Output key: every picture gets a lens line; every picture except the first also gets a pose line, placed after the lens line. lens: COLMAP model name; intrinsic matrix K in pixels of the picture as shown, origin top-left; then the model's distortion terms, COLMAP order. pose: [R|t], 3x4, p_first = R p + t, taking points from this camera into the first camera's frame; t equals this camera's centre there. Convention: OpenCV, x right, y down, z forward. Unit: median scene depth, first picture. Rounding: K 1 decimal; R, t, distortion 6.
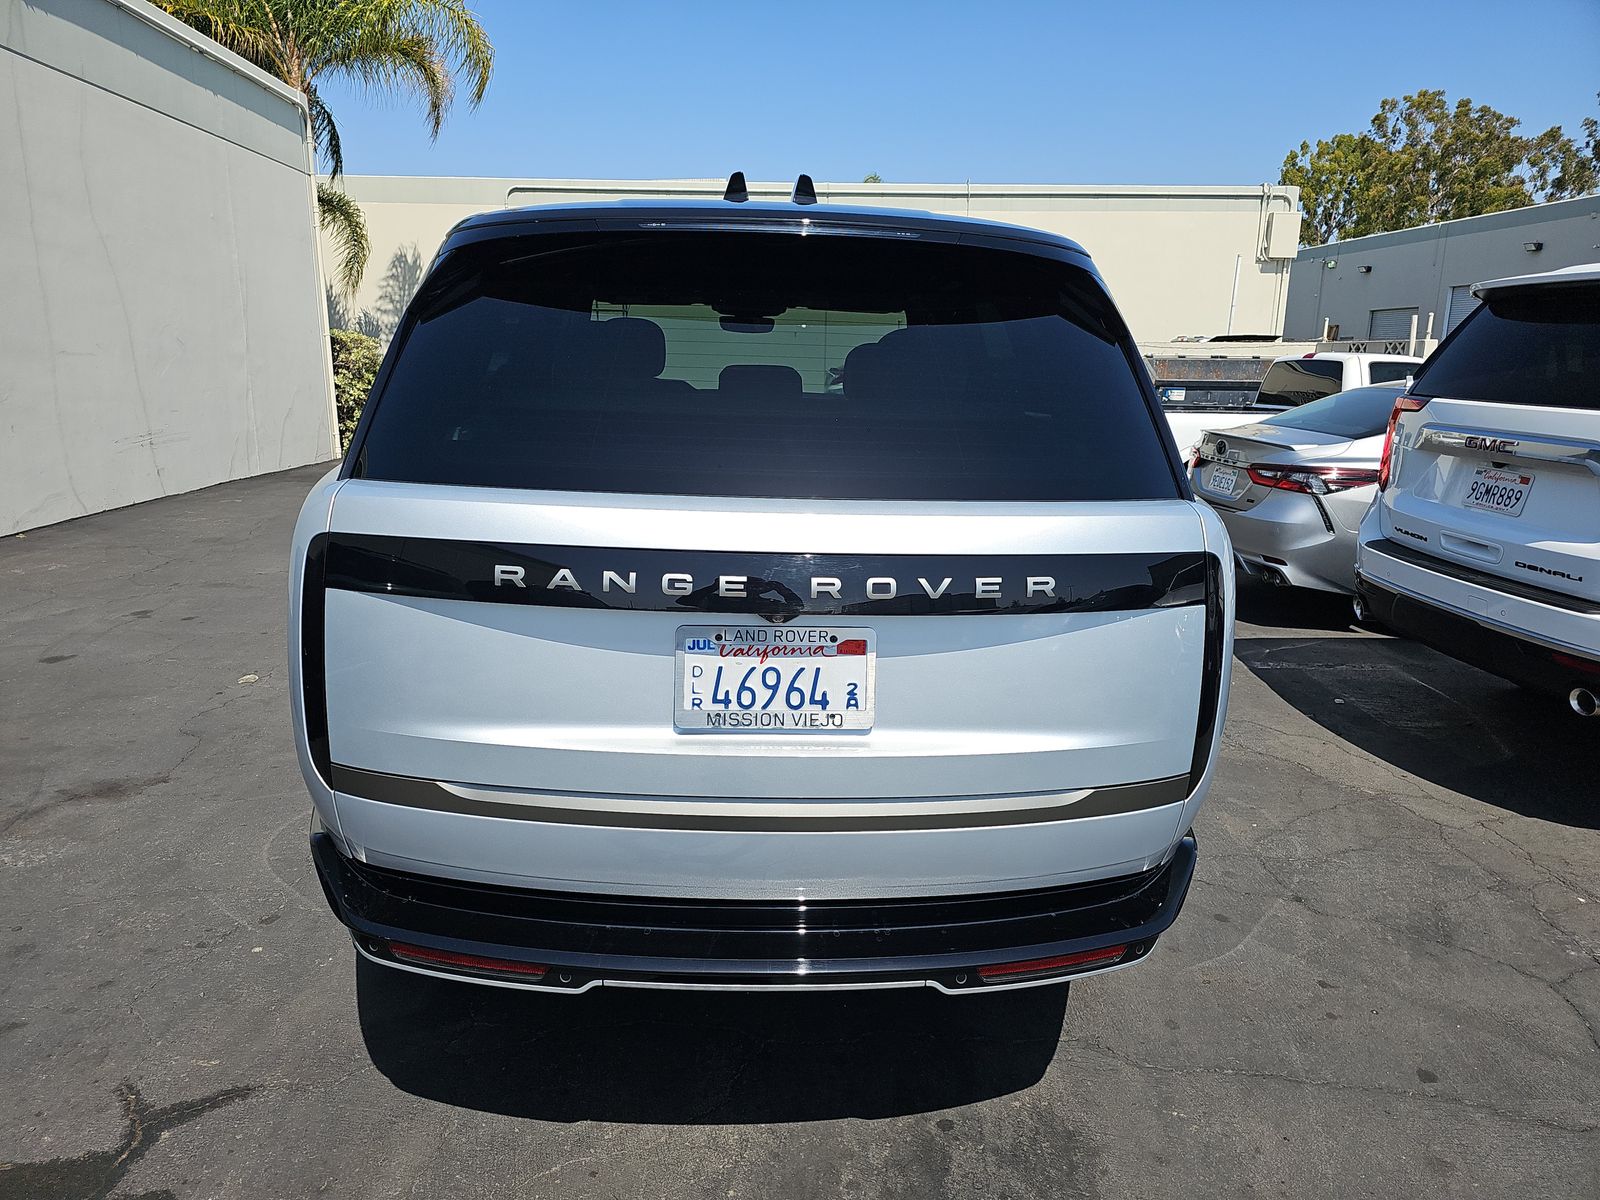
lens RADIAL K [[1048.6, 0, 779.0], [0, 1048.6, 586.6], [0, 0, 1]] dist [0.032226, -0.020006]
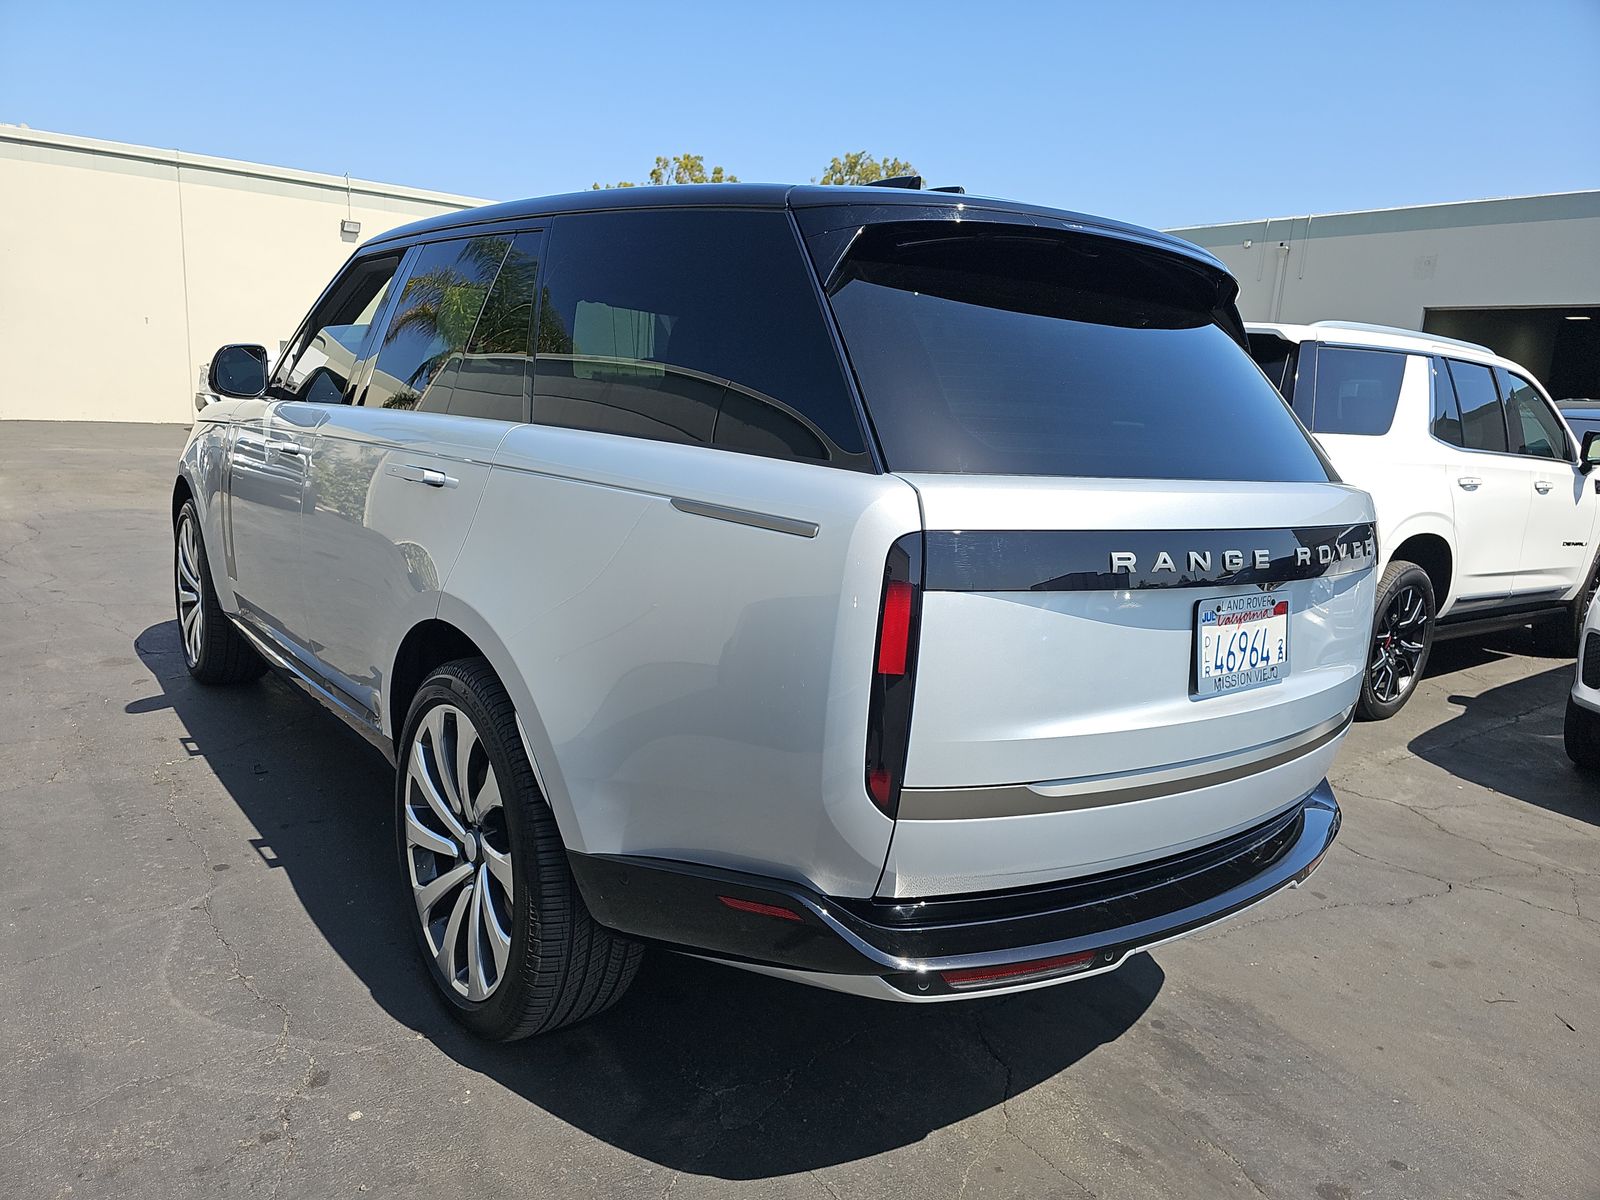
lens RADIAL K [[1048.6, 0, 757.6], [0, 1048.6, 606.1], [0, 0, 1]] dist [0.032226, -0.020006]
pose [[0.825972, -0.080220, 0.557974, -0.880758], [0.077148, 0.996596, 0.029078, -0.019513], [-0.558407, 0.019029, 0.829349, 0.291304]]
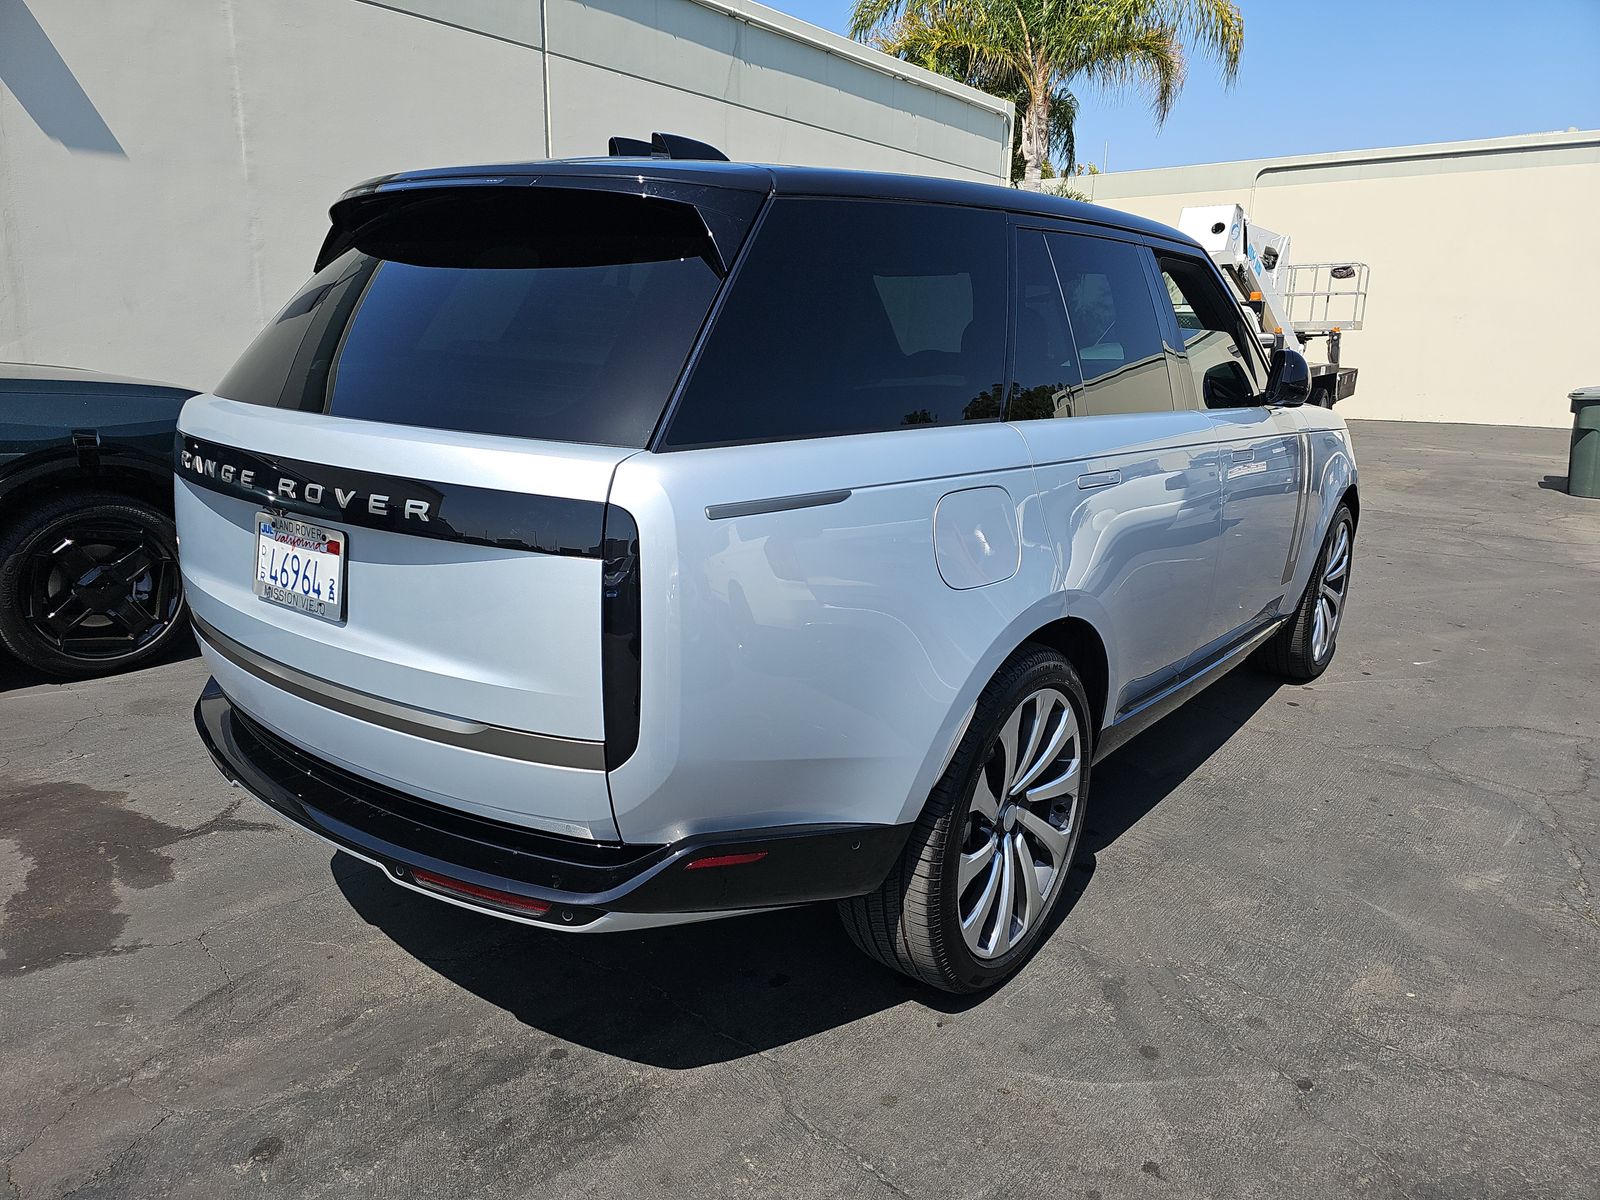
lens RADIAL K [[1048.6, 0, 811.1], [0, 1048.6, 596.8], [0, 0, 1]] dist [0.032226, -0.020006]
pose [[0.765470, 0.153832, -0.624813, 0.984233], [-0.147092, 0.987125, 0.062831, -0.030844], [0.626434, 0.043810, 0.778242, 0.361923]]
